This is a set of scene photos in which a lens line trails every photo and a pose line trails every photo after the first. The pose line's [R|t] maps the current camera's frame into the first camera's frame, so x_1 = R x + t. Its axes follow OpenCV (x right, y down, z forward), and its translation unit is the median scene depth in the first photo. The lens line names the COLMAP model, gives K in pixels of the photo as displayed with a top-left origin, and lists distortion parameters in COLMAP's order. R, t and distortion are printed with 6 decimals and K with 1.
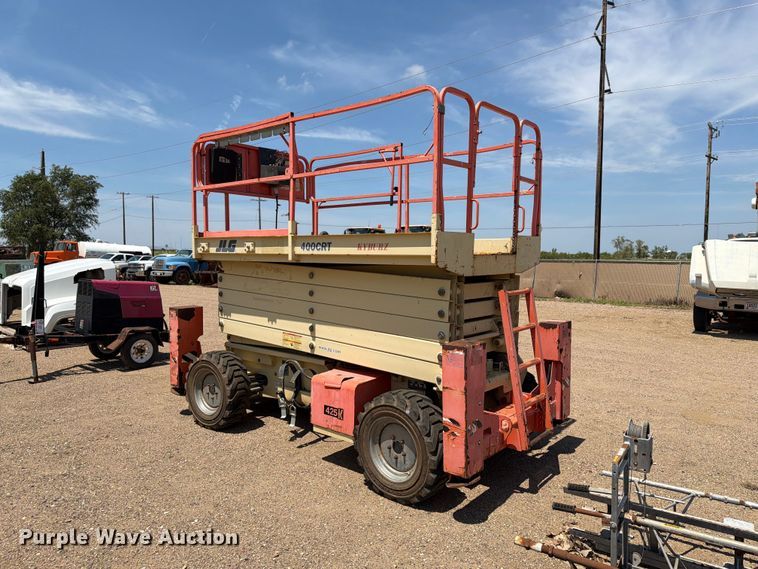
lens RADIAL K [[535.8, 0, 375.9], [0, 535.8, 283.0], [0, 0, 1]] dist [0.056029, -0.081115]
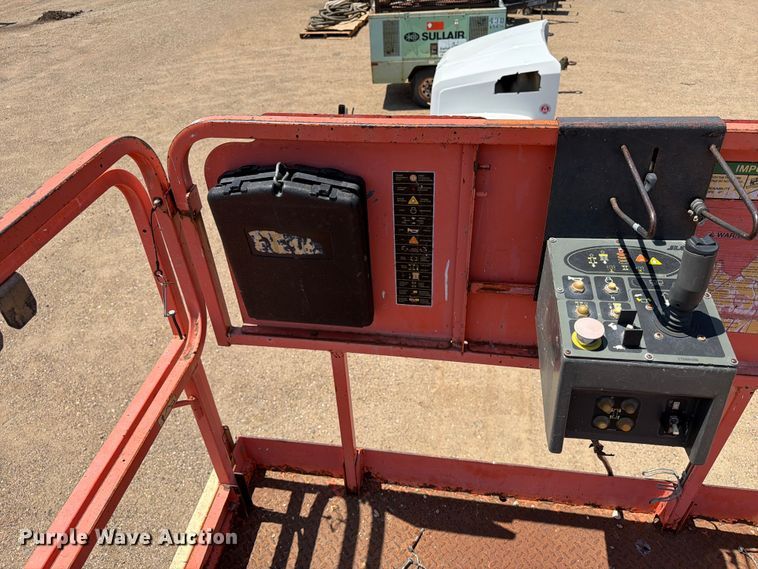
lens RADIAL K [[528.3, 0, 377.7], [0, 528.3, 282.4], [0, 0, 1]] dist [0.043015, -0.052673]
pose [[0.518693, 0.499838, -0.693627, -0.149649], [-0.006027, 0.813415, 0.581652, -0.363247], [0.854939, -0.297519, 0.424926, 1.067466]]
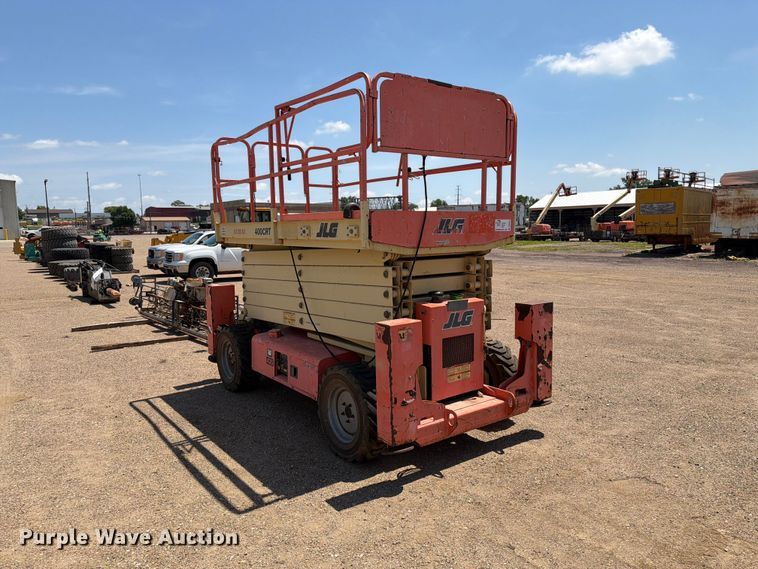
lens RADIAL K [[526.3, 0, 379.6], [0, 526.3, 286.6], [0, 0, 1]] dist [0.123363, -0.204358]
pose [[-0.976363, -0.013908, 0.215690, -0.343172], [0.022144, 0.986240, 0.163833, -0.130675], [-0.215001, 0.164737, -0.962620, 2.089963]]
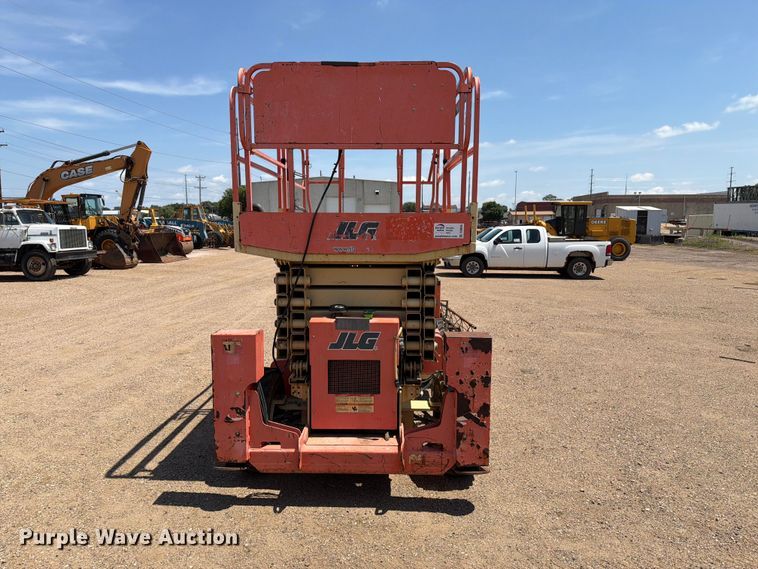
lens RADIAL K [[526.3, 0, 379.6], [0, 526.3, 286.6], [0, 0, 1]] dist [0.123363, -0.204358]
pose [[-0.635120, -0.097405, 0.766247, -0.852239], [0.035599, 0.987272, 0.155008, -0.119649], [-0.771592, 0.125726, -0.623569, 1.664003]]
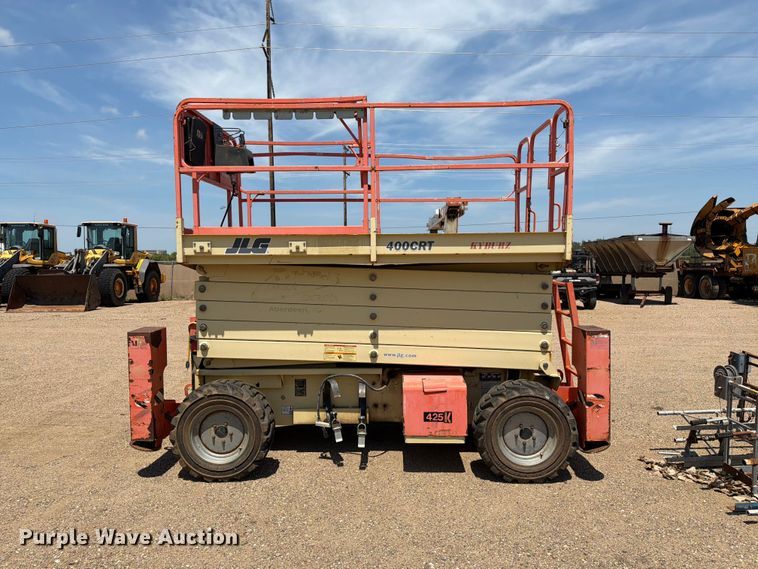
lens RADIAL K [[538.0, 0, 379.0], [0, 538.0, 284.5], [0, 0, 1]] dist [0.055315, -0.056481]
pose [[0.778428, -0.047286, 0.625951, -0.654055], [0.046964, 0.998751, 0.017044, -0.016646], [-0.625975, 0.016129, 0.779676, 0.264361]]
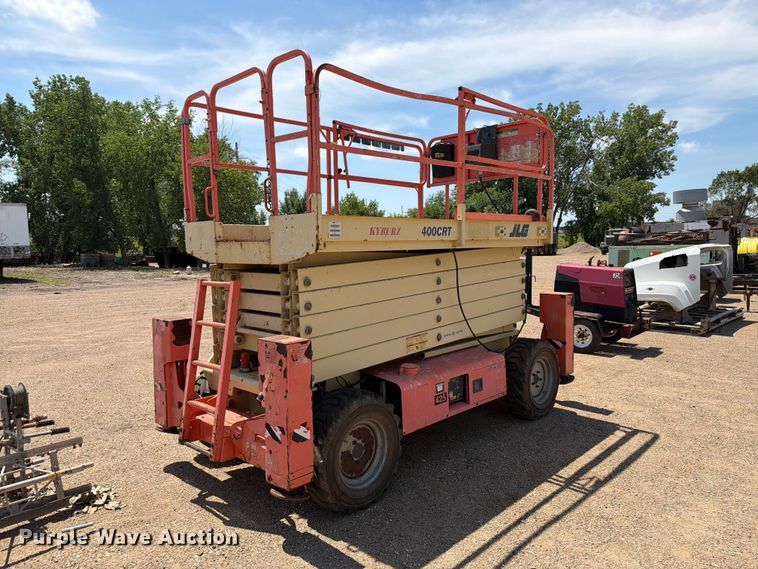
lens RADIAL K [[528.3, 0, 377.7], [0, 528.3, 282.4], [0, 0, 1]] dist [0.043015, -0.052673]
pose [[-0.073667, 0.071309, -0.994730, 0.914746], [-0.040280, 0.996414, 0.074413, -0.050248], [0.996469, 0.045550, -0.070531, 1.086586]]
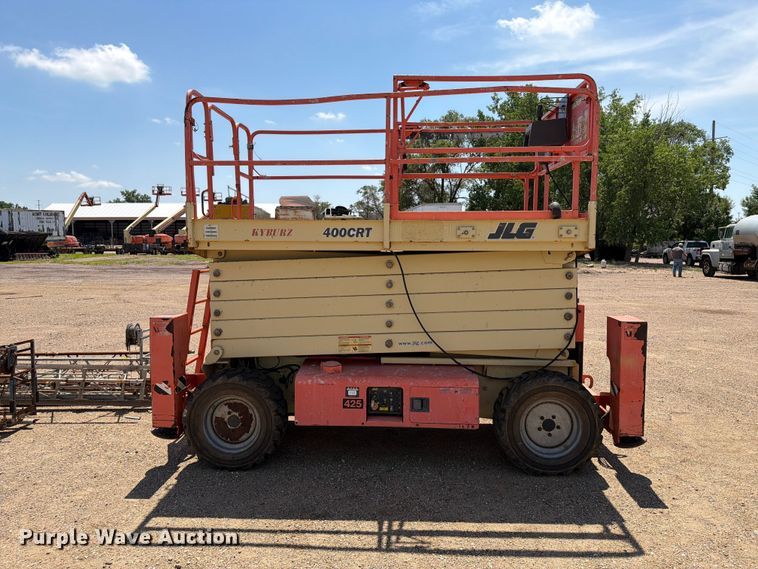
lens RADIAL K [[528.3, 0, 377.7], [0, 528.3, 282.4], [0, 0, 1]] dist [0.043015, -0.052673]
pose [[-0.791789, 0.046473, -0.609024, 0.552488], [-0.037379, 0.991546, 0.124258, -0.096885], [0.609650, 0.121151, -0.783358, 1.764807]]
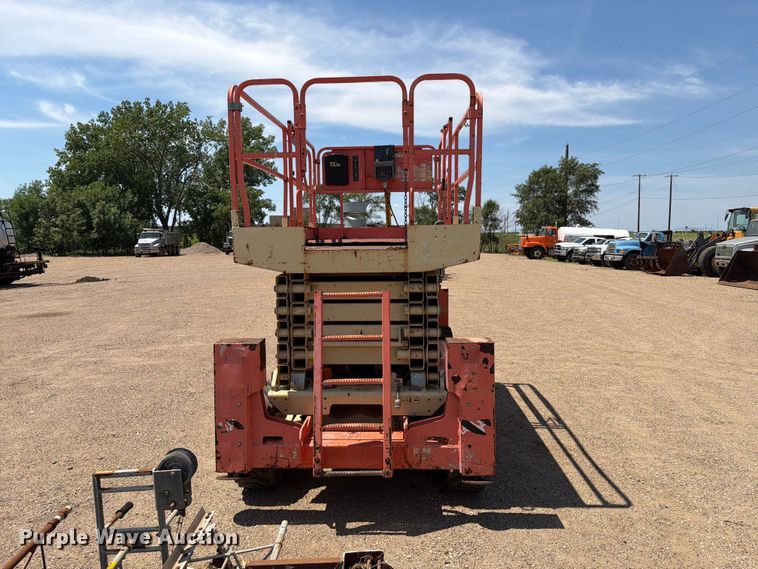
lens RADIAL K [[529.0, 0, 373.0], [0, 529.0, 282.6], [0, 0, 1]] dist [0.056636, -0.065206]
pose [[0.600172, 0.056809, -0.797851, 0.769772], [-0.031225, 0.998378, 0.047599, -0.034586], [0.799261, -0.003655, 0.600973, 0.434443]]
